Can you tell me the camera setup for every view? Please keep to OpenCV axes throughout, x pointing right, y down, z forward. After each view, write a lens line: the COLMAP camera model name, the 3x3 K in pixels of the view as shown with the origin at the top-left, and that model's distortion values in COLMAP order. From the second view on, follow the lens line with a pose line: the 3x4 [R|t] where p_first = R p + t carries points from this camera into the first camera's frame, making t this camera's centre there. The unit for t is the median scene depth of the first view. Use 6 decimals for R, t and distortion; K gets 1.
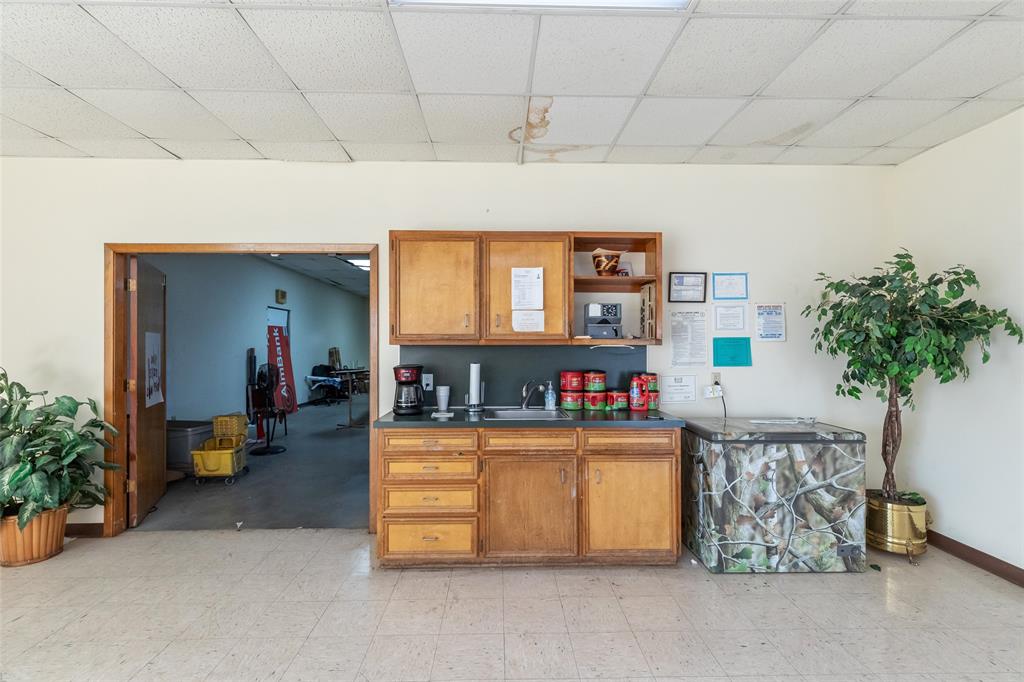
lens RADIAL K [[478.1, 0, 508.6], [0, 478.1, 346.4], [0, 0, 1]] dist [0.007463, 0.000049]
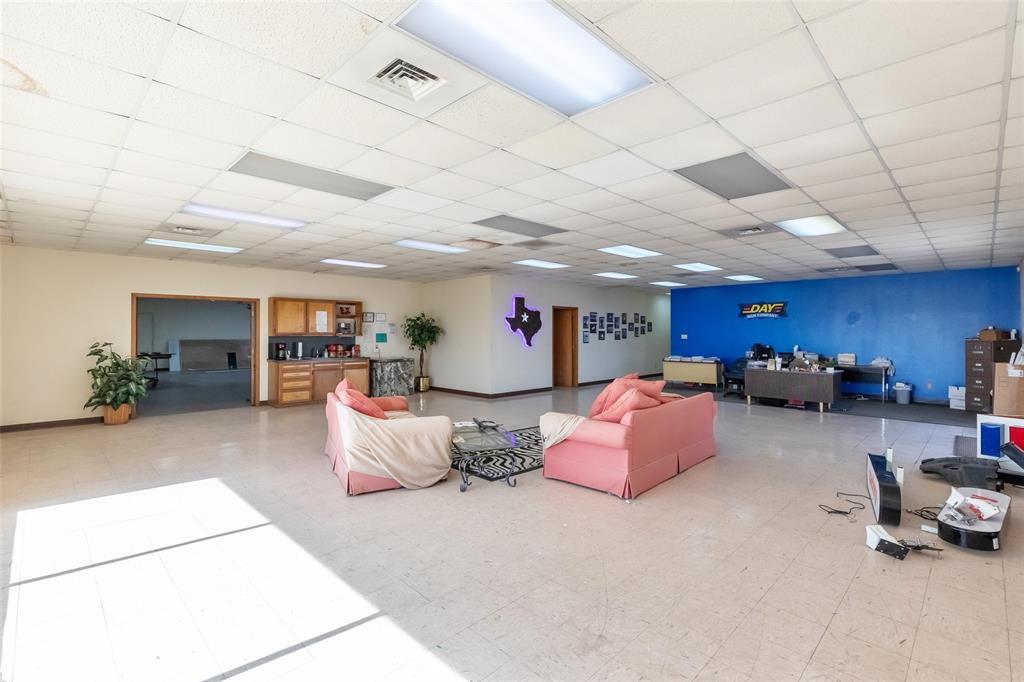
lens RADIAL K [[458.7, 0, 513.4], [0, 458.7, 329.6], [0, 0, 1]] dist [-0.000557, -0.000581]
pose [[0.727595, 0.005658, 0.685984, -1.121843], [-0.003214, 0.999983, -0.004839, -0.035710], [-0.686000, 0.001316, 0.727601, -2.068822]]
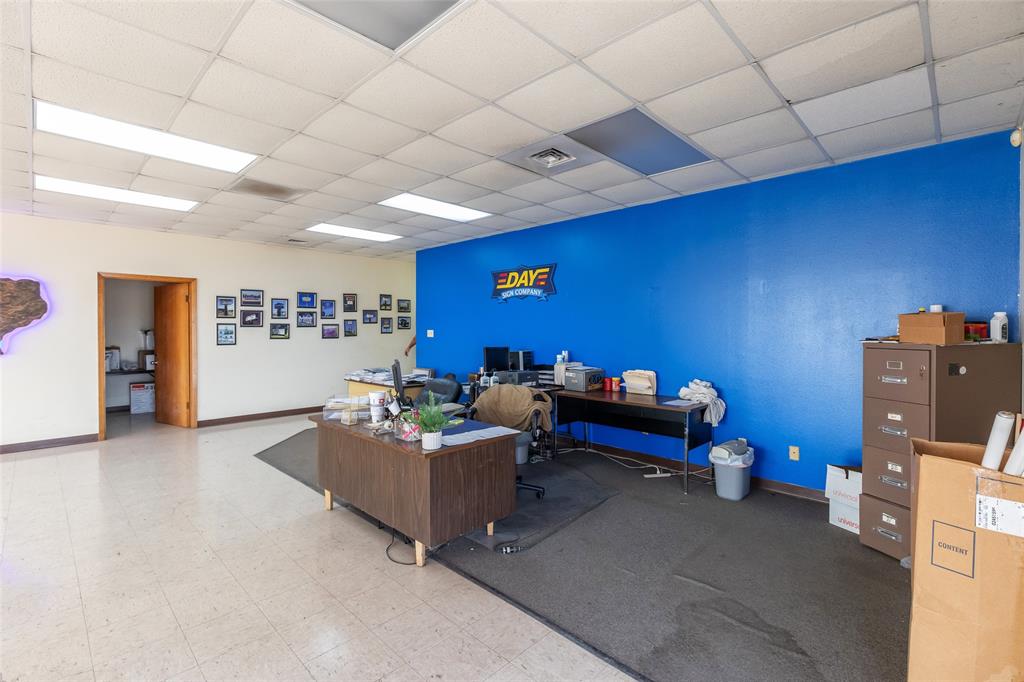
lens RADIAL K [[458.7, 0, 513.4], [0, 458.7, 329.6], [0, 0, 1]] dist [-0.000557, -0.000581]
pose [[0.708564, -0.000993, 0.705645, 1.479365], [-0.002544, 0.999989, 0.003962, -0.025948], [-0.705641, -0.004602, 0.708554, -2.091064]]
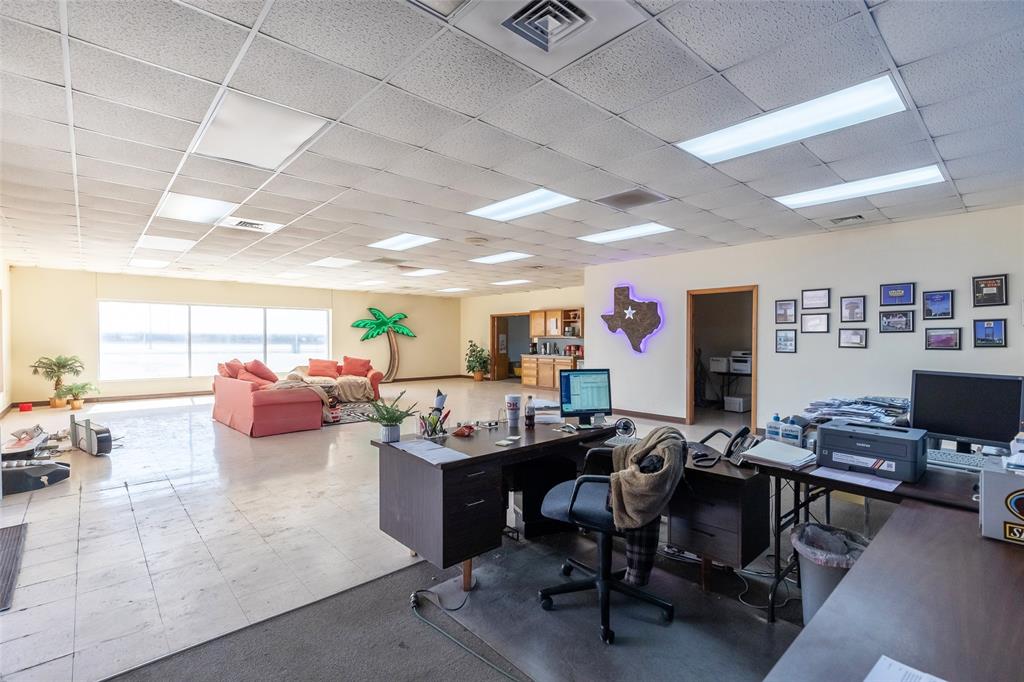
lens RADIAL K [[464.0, 0, 512.0], [0, 464.0, 341.0], [0, 0, 1]] dist [0.001655, 0.000064]
pose [[0.655310, 0.006851, -0.755329, 2.778521], [-0.001546, 0.999969, 0.007728, -0.006742], [0.755359, -0.003896, 0.655300, -1.820386]]
